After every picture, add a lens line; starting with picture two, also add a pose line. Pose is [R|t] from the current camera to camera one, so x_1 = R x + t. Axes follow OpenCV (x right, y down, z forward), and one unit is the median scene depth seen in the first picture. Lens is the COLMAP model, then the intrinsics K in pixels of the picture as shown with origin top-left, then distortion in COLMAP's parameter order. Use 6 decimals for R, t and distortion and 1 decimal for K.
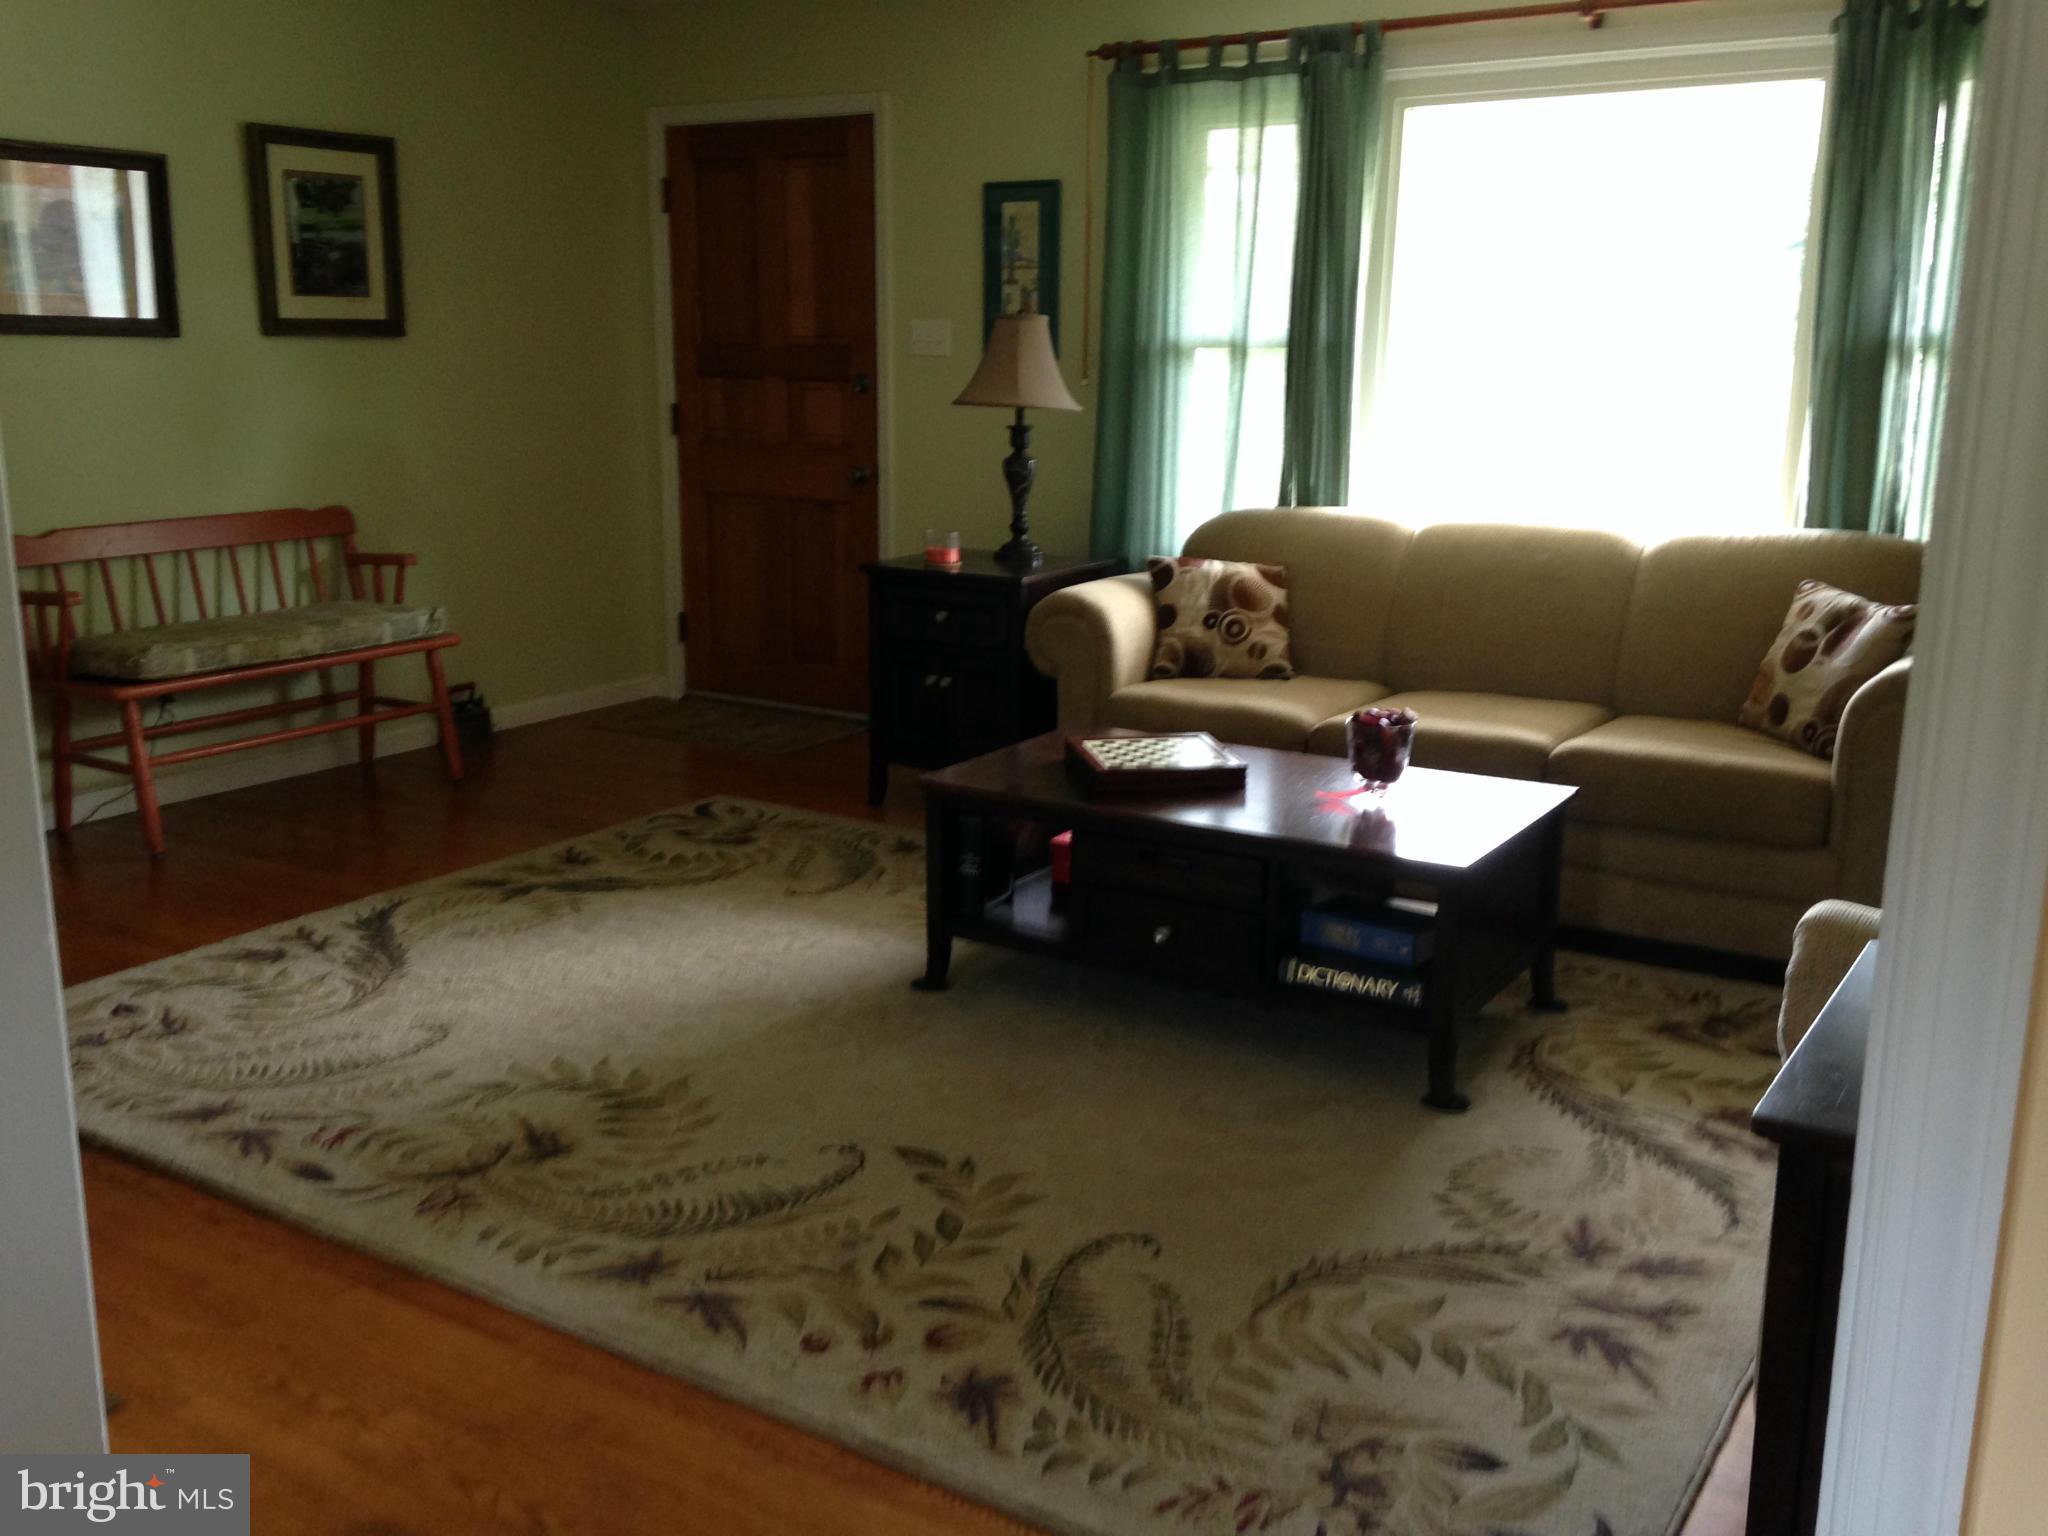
lens RADIAL K [[1791.7, 0, 1024.0], [0, 1791.7, 768.0], [0, 0, 1]] dist [0.139965, -0.253802]
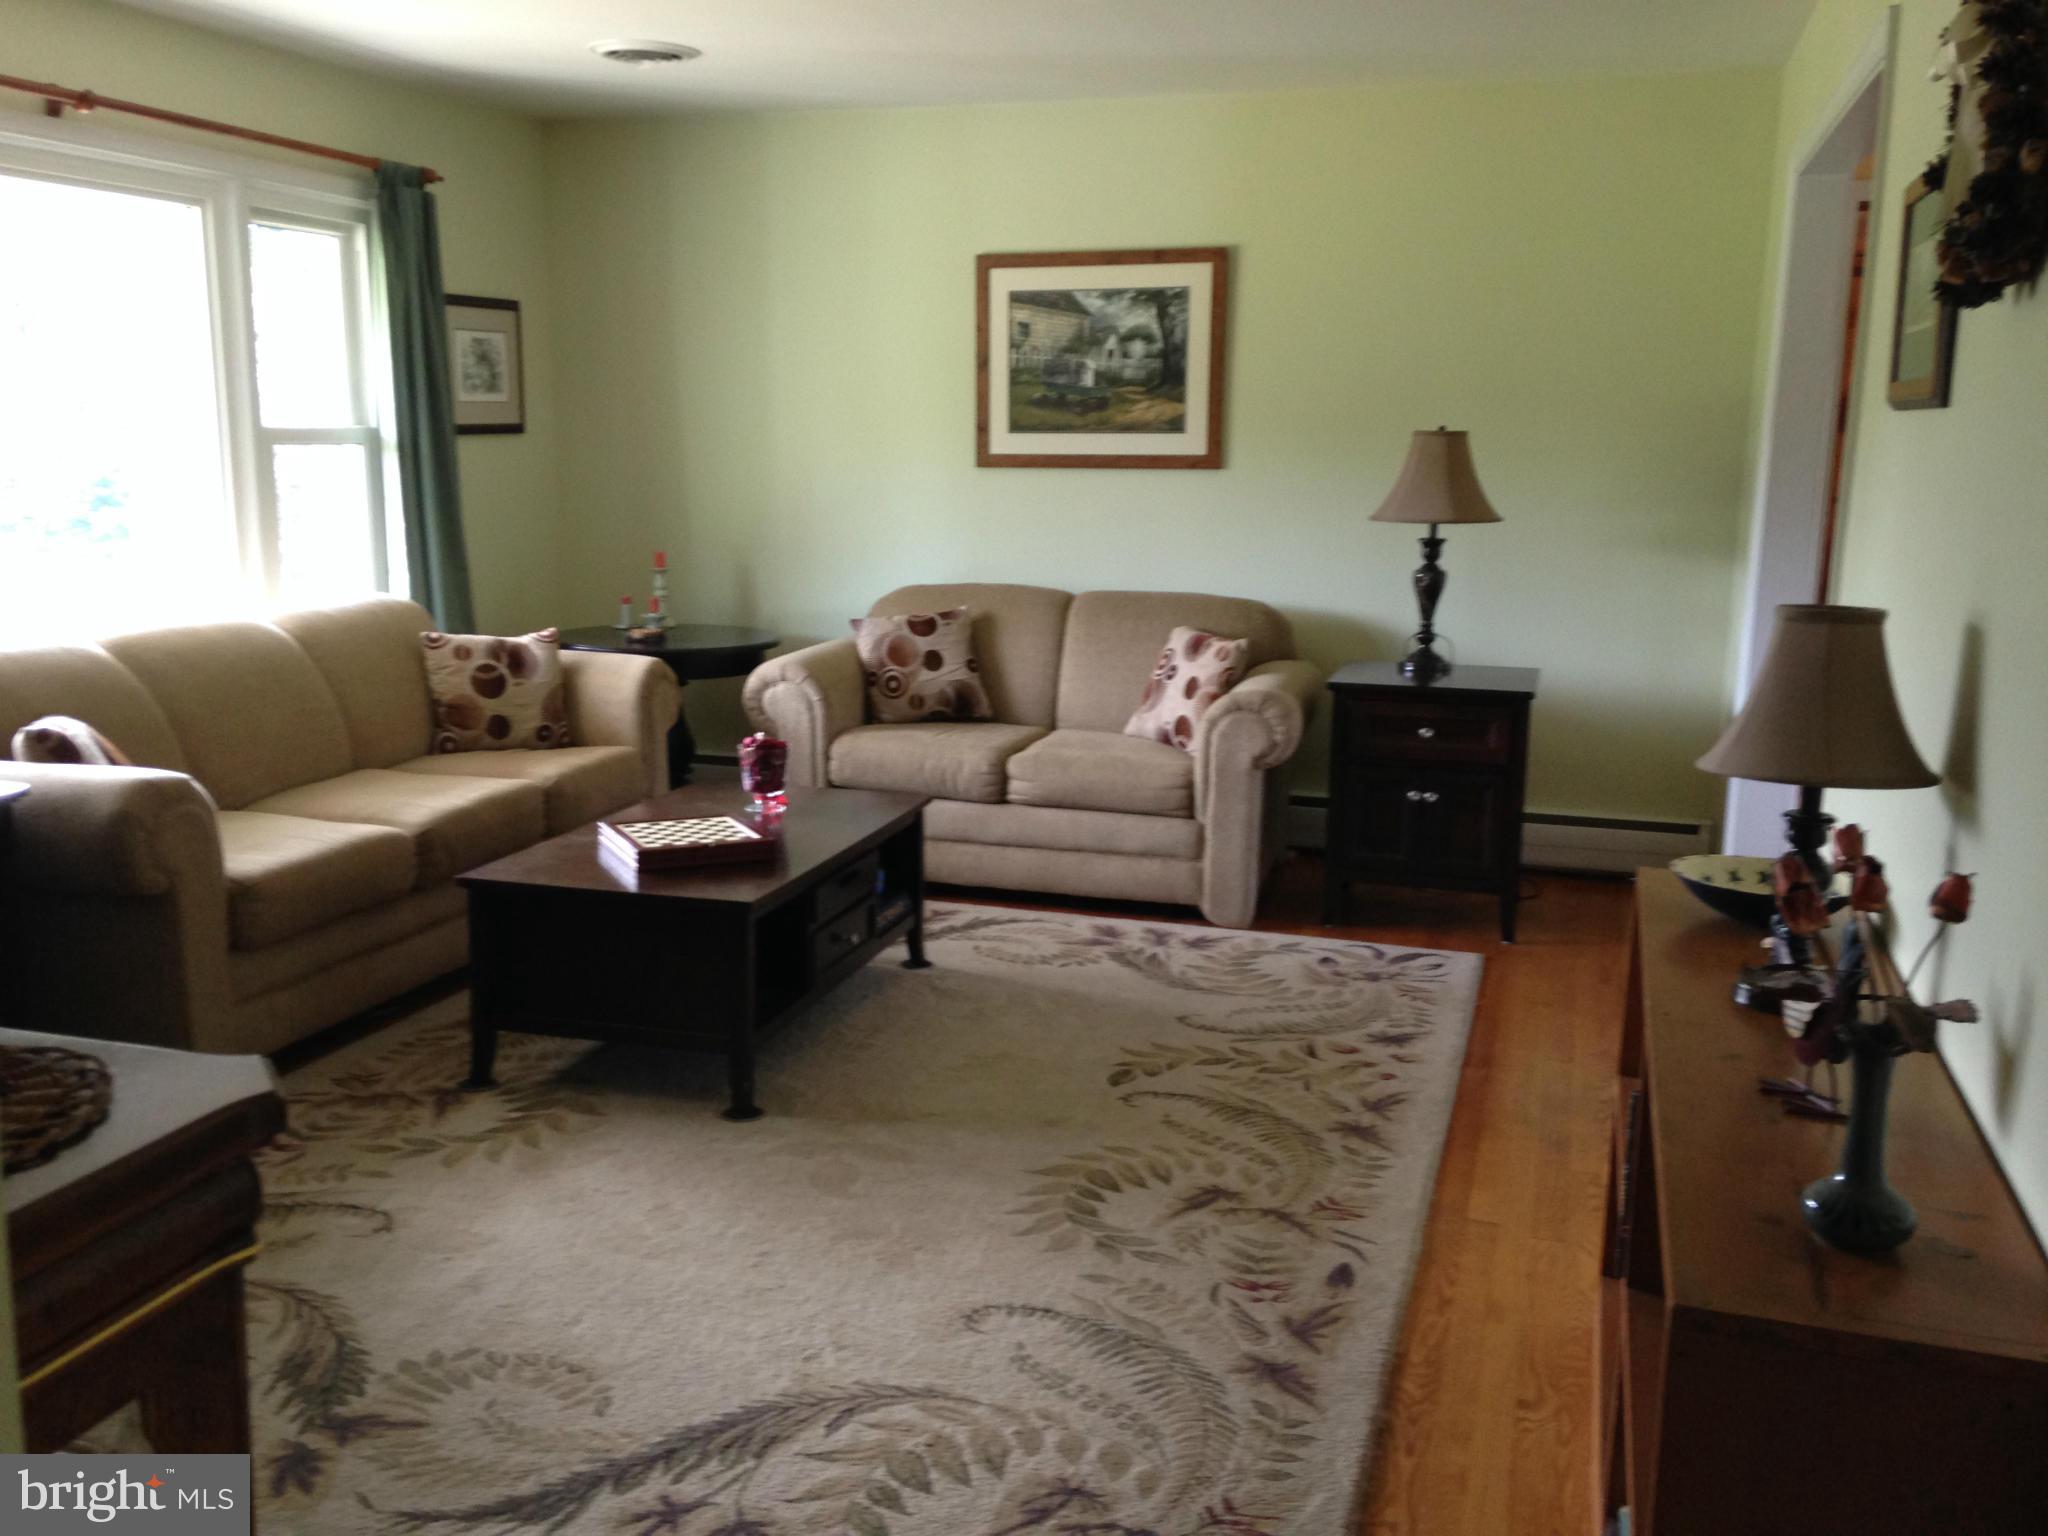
lens RADIAL K [[1791.7, 0, 1024.0], [0, 1791.7, 768.0], [0, 0, 1]] dist [0.139965, -0.253802]
pose [[-0.235501, -0.198649, 0.951356, -1.287634], [0.219345, 0.942767, 0.251153, -0.350002], [-0.946798, 0.267822, -0.178450, 1.299999]]
